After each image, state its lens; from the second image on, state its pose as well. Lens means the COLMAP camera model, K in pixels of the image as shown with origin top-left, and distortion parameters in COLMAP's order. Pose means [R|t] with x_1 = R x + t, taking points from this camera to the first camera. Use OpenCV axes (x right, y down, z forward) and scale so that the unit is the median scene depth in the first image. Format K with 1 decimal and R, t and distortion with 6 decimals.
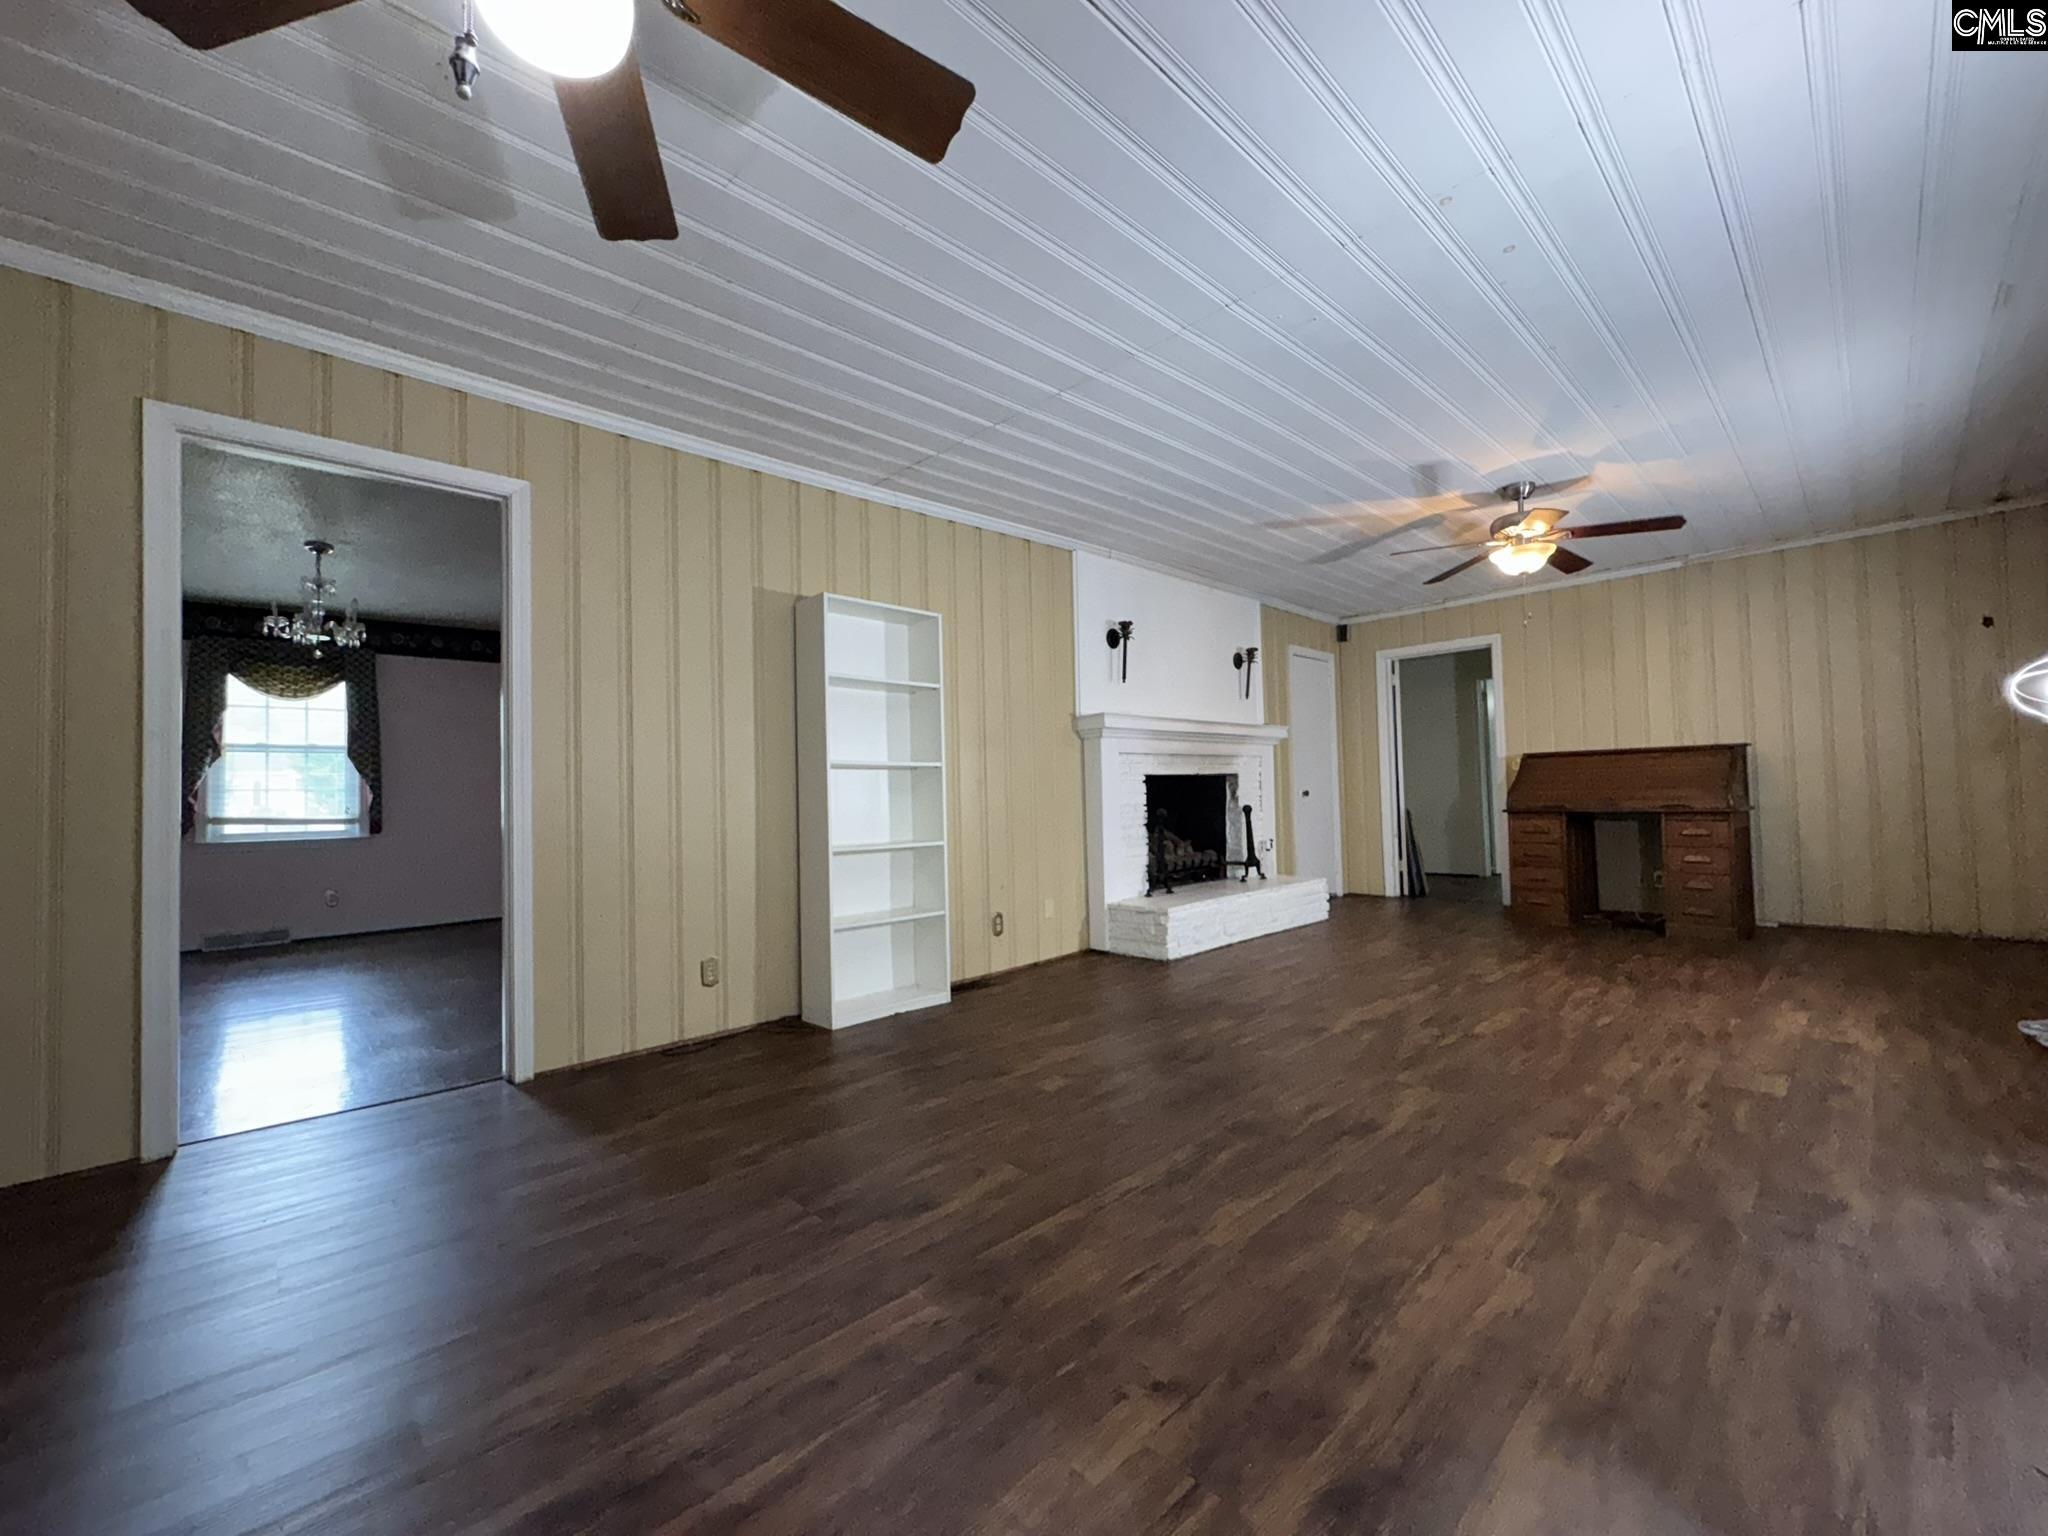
lens RADIAL K [[812.7, 0, 1025.6], [0, 812.7, 768.4], [0, 0, 1]] dist [-0.000865, -0.000778]
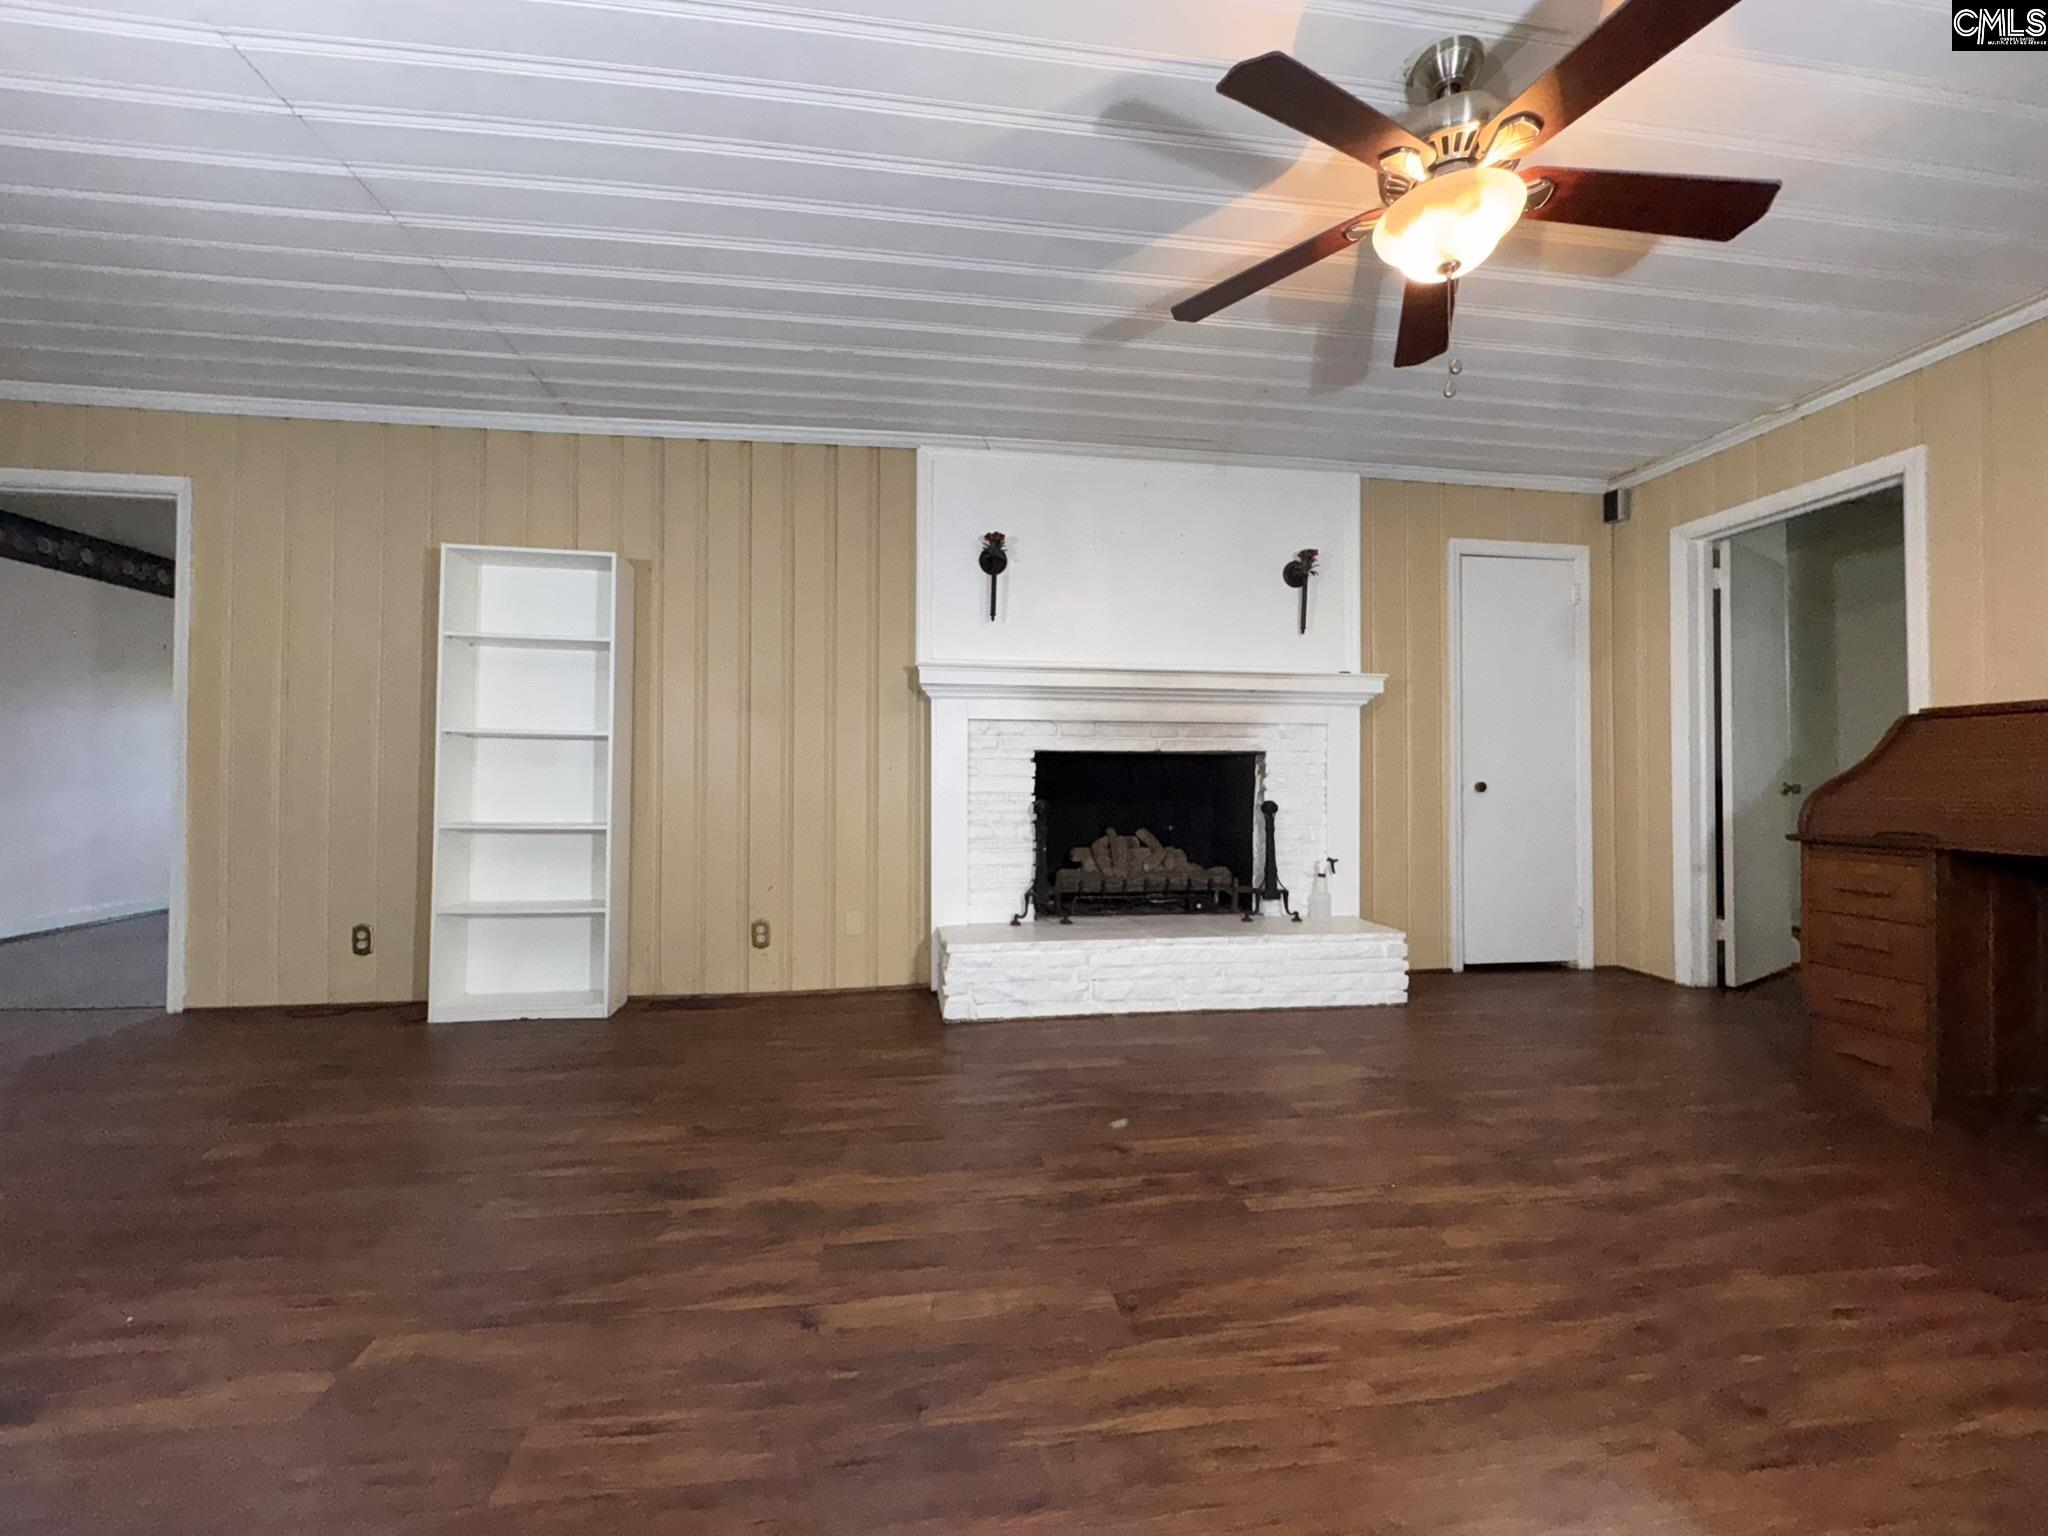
lens RADIAL K [[812.7, 0, 1024.6], [0, 812.7, 770.1], [0, 0, 1]] dist [-0.000865, -0.000778]
pose [[0.815215, 0.019484, -0.578830, 0.584903], [-0.005552, 0.999651, 0.025828, 0.006936], [0.579131, -0.017842, 0.815039, 0.453171]]
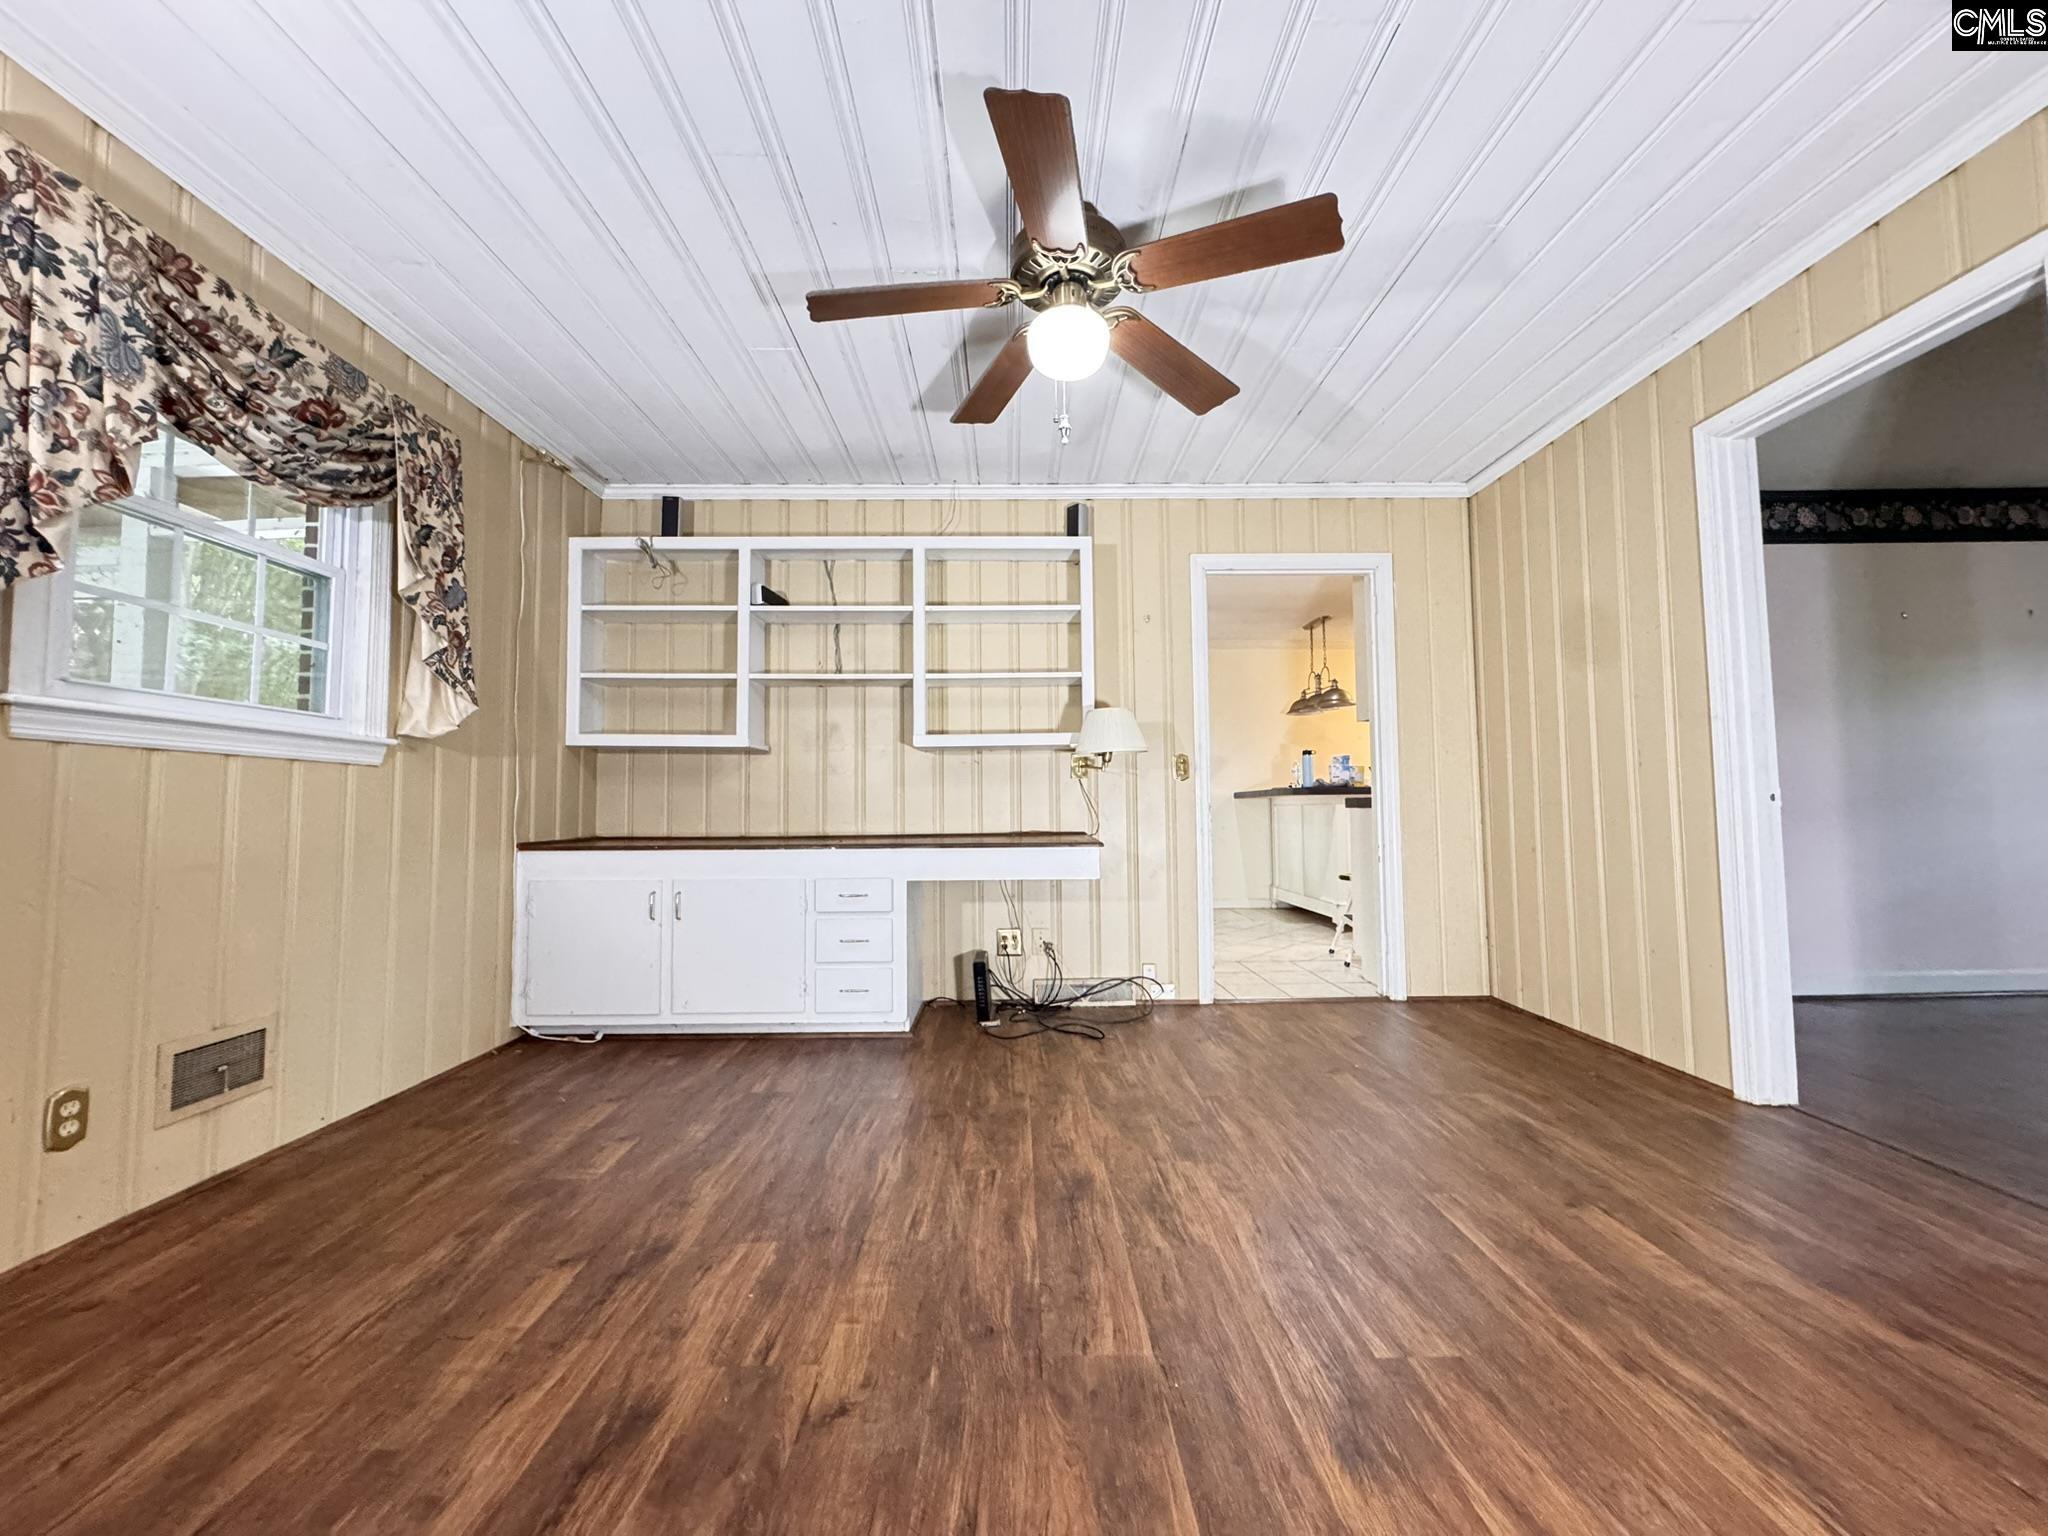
lens RADIAL K [[812.7, 0, 1020.2], [0, 812.7, 765.0], [0, 0, 1]] dist [-0.000865, -0.000778]
pose [[-0.685076, -0.011795, -0.728376, 0.194197], [0.049394, 0.996816, -0.062600, 0.022096], [0.726795, -0.078863, -0.682312, 0.502612]]
